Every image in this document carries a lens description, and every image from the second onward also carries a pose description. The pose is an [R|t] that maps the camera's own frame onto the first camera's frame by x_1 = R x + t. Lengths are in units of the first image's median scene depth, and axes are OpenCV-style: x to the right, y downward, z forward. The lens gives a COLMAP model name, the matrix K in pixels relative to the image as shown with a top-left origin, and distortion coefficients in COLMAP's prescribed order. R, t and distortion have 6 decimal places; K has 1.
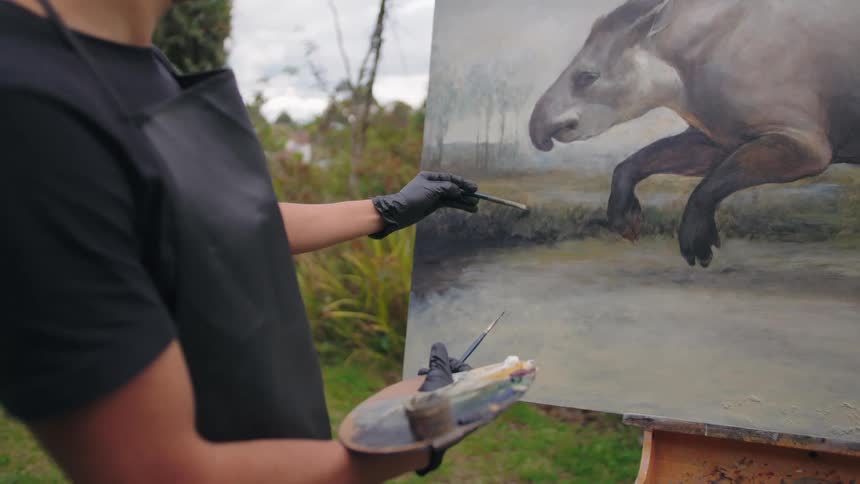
lens RADIAL K [[644.8, 0, 428.3], [0, 644.8, 233.6], [0, 0, 1]] dist [-0.079630, 0.058302]
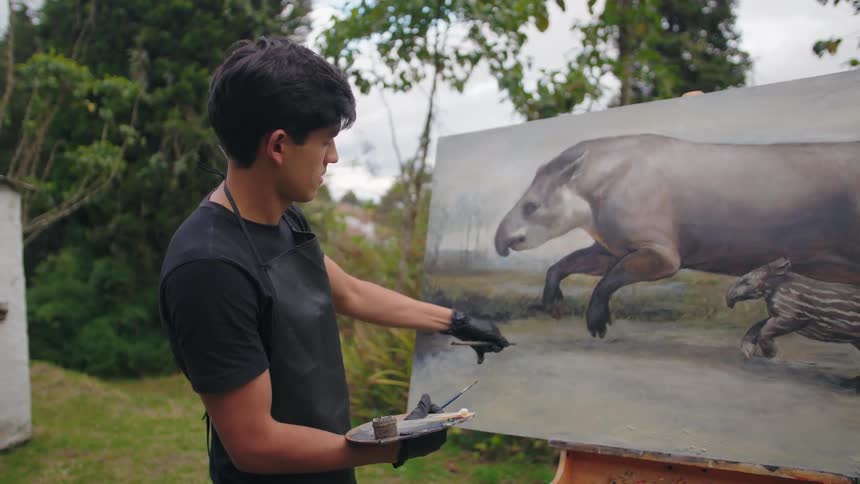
lens RADIAL K [[644.8, 0, 429.5], [0, 644.8, 234.0], [0, 0, 1]] dist [-0.079630, 0.058302]
pose [[0.995403, 0.001125, -0.095765, 0.156592], [-0.012512, 0.992889, -0.118387, -0.005617], [0.094951, 0.119041, 0.988339, -0.467202]]
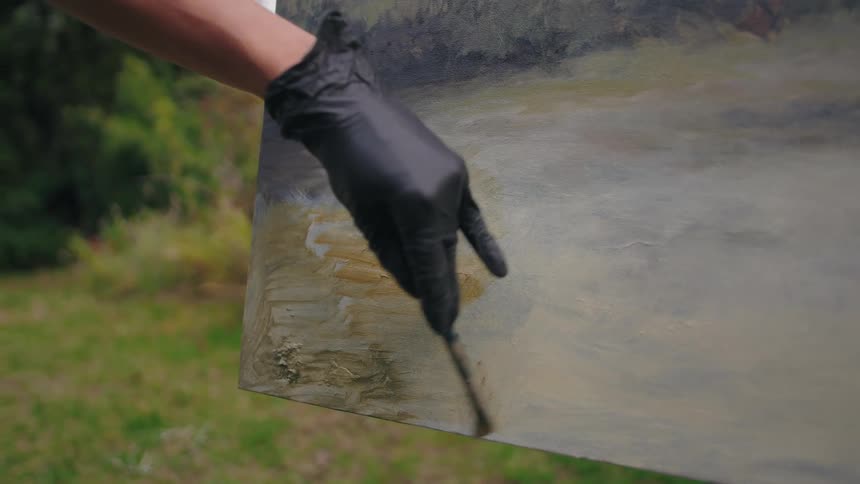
lens RADIAL K [[647.1, 0, 423.0], [0, 647.1, 234.1], [0, 0, 1]] dist [-0.051961, -0.000908]
pose [[0.999980, -0.005676, 0.002806, 0.104314], [0.005484, 0.997914, 0.064326, 0.097916], [-0.003165, -0.064309, 0.997925, 0.571042]]
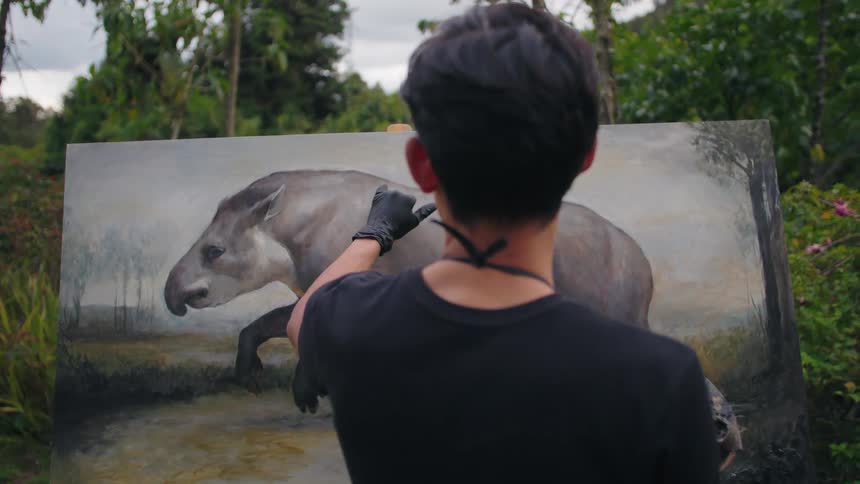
lens RADIAL K [[644.8, 0, 428.4], [0, 644.8, 234.4], [0, 0, 1]] dist [-0.079630, 0.058302]
pose [[0.867176, -0.034134, 0.496831, 0.007584], [0.038208, 0.999268, 0.001964, -0.263984], [-0.496534, 0.017279, 0.867845, -0.208166]]
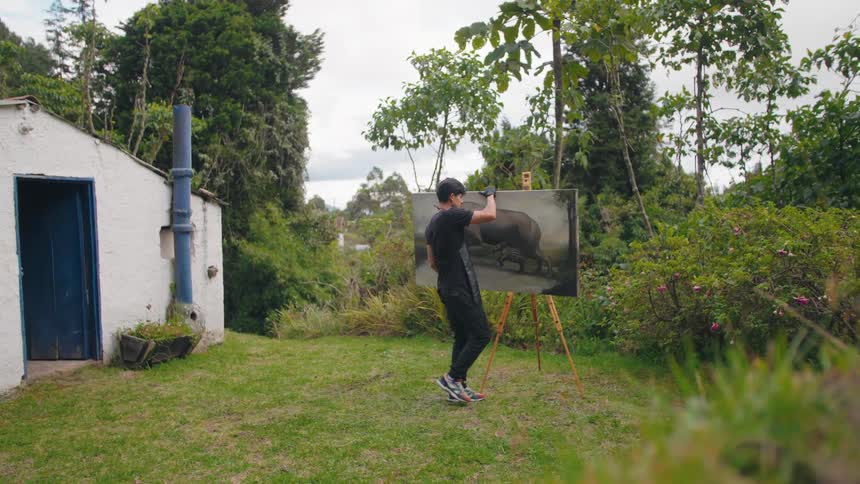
lens RADIAL K [[644.8, 0, 421.6], [0, 644.8, 248.4], [0, 0, 1]] dist [-0.079630, 0.058302]
pose [[0.998674, 0.018270, -0.048128, -0.116616], [-0.023426, 0.993783, -0.108846, 0.525269], [0.045841, 0.109829, 0.992893, -4.038780]]
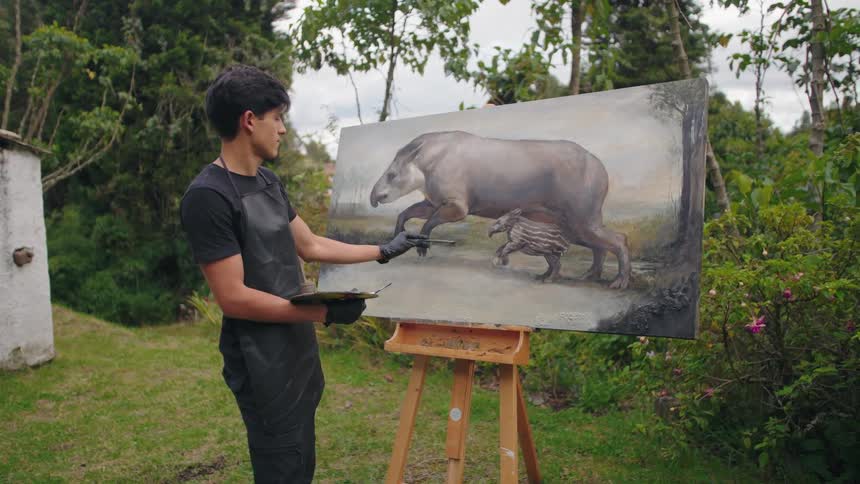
lens RADIAL K [[644.8, 0, 429.4], [0, 644.8, 237.5], [0, 0, 1]] dist [-0.079630, 0.058302]
pose [[0.995643, 0.016812, -0.091718, 0.596799], [-0.021744, 0.998355, -0.053052, 0.096648], [0.090675, 0.054816, 0.994371, -1.272520]]
